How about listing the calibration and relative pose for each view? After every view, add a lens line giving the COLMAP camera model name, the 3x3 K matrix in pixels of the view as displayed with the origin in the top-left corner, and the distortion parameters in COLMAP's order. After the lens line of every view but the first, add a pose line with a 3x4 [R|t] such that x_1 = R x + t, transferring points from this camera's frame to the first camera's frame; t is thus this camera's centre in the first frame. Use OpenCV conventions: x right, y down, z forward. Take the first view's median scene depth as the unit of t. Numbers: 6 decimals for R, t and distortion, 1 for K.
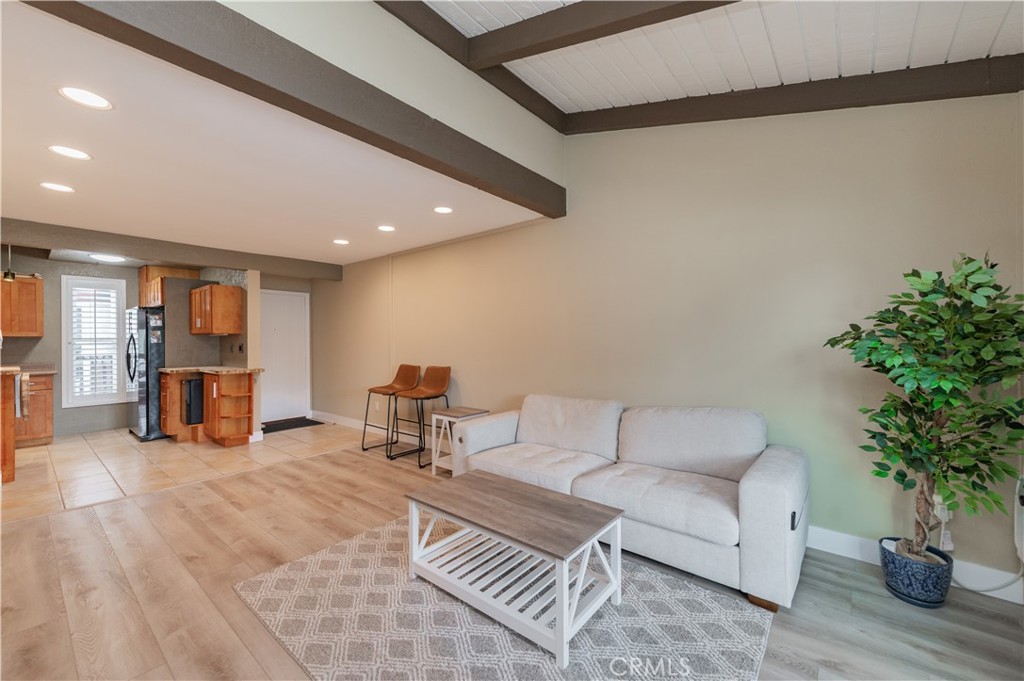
lens RADIAL K [[402.6, 0, 547.8], [0, 402.6, 336.4], [0, 0, 1]] dist [0.007494, -0.000105]
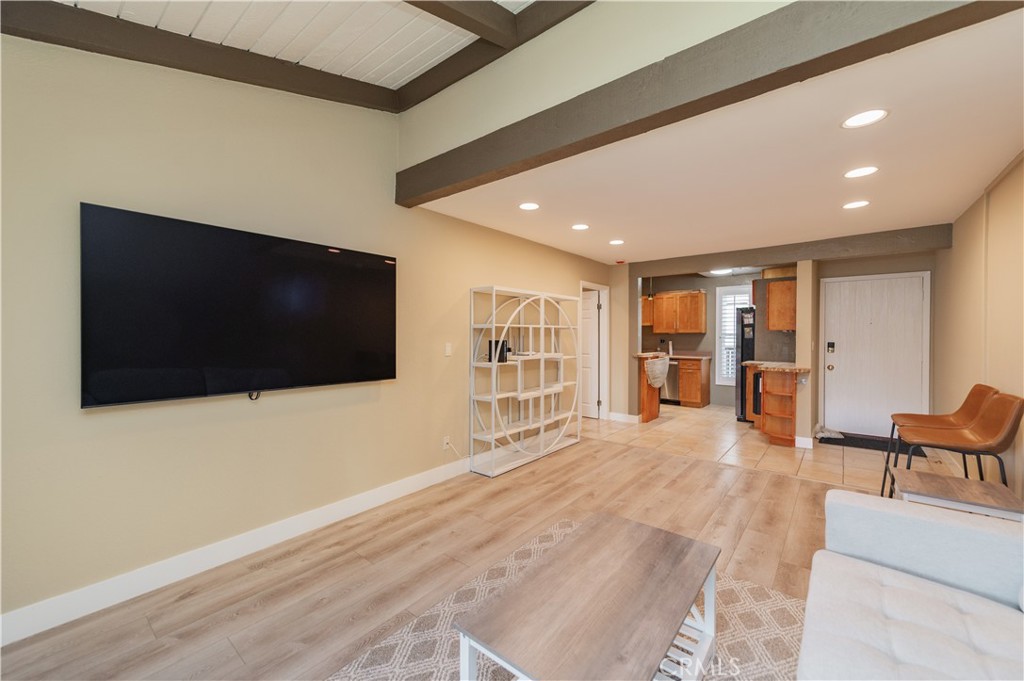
lens RADIAL K [[402.6, 0, 474.9], [0, 402.6, 342.9], [0, 0, 1]] dist [0.007494, -0.000105]
pose [[-0.091143, 0.026168, -0.995494, 0.372730], [0.011355, 0.999617, 0.025237, -0.013670], [0.995773, -0.009003, -0.091405, 0.507906]]
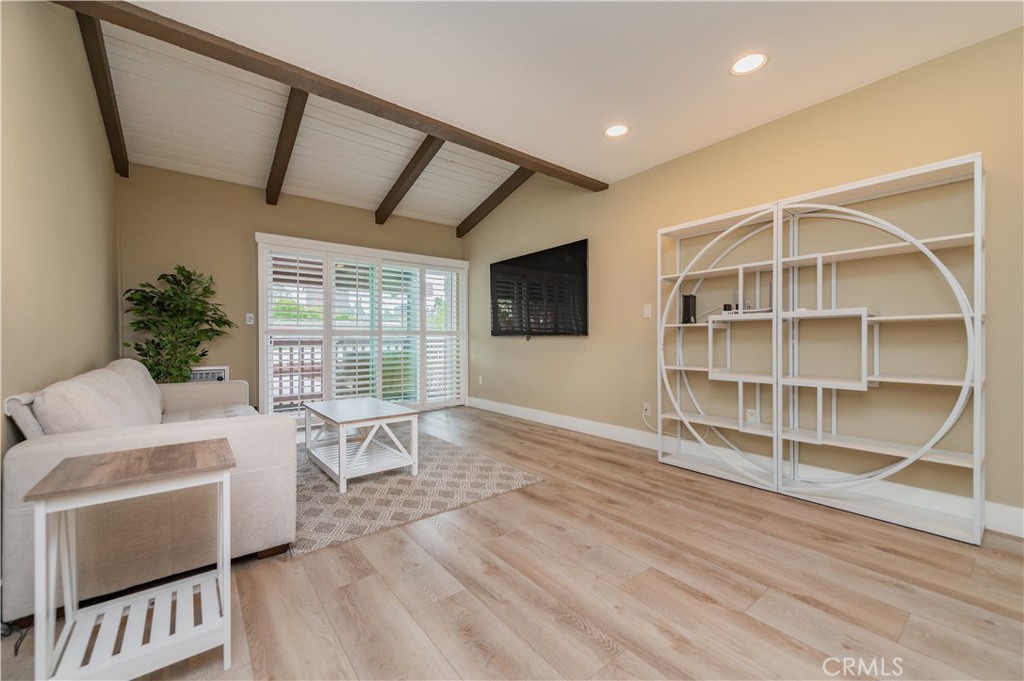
lens RADIAL K [[402.6, 0, 544.8], [0, 402.6, 343.5], [0, 0, 1]] dist [0.007494, -0.000105]
pose [[-0.977534, 0.004388, 0.210732, -0.644142], [0.004501, 0.999990, 0.000054, 0.112740], [-0.210729, 0.001001, -0.977544, 1.380227]]
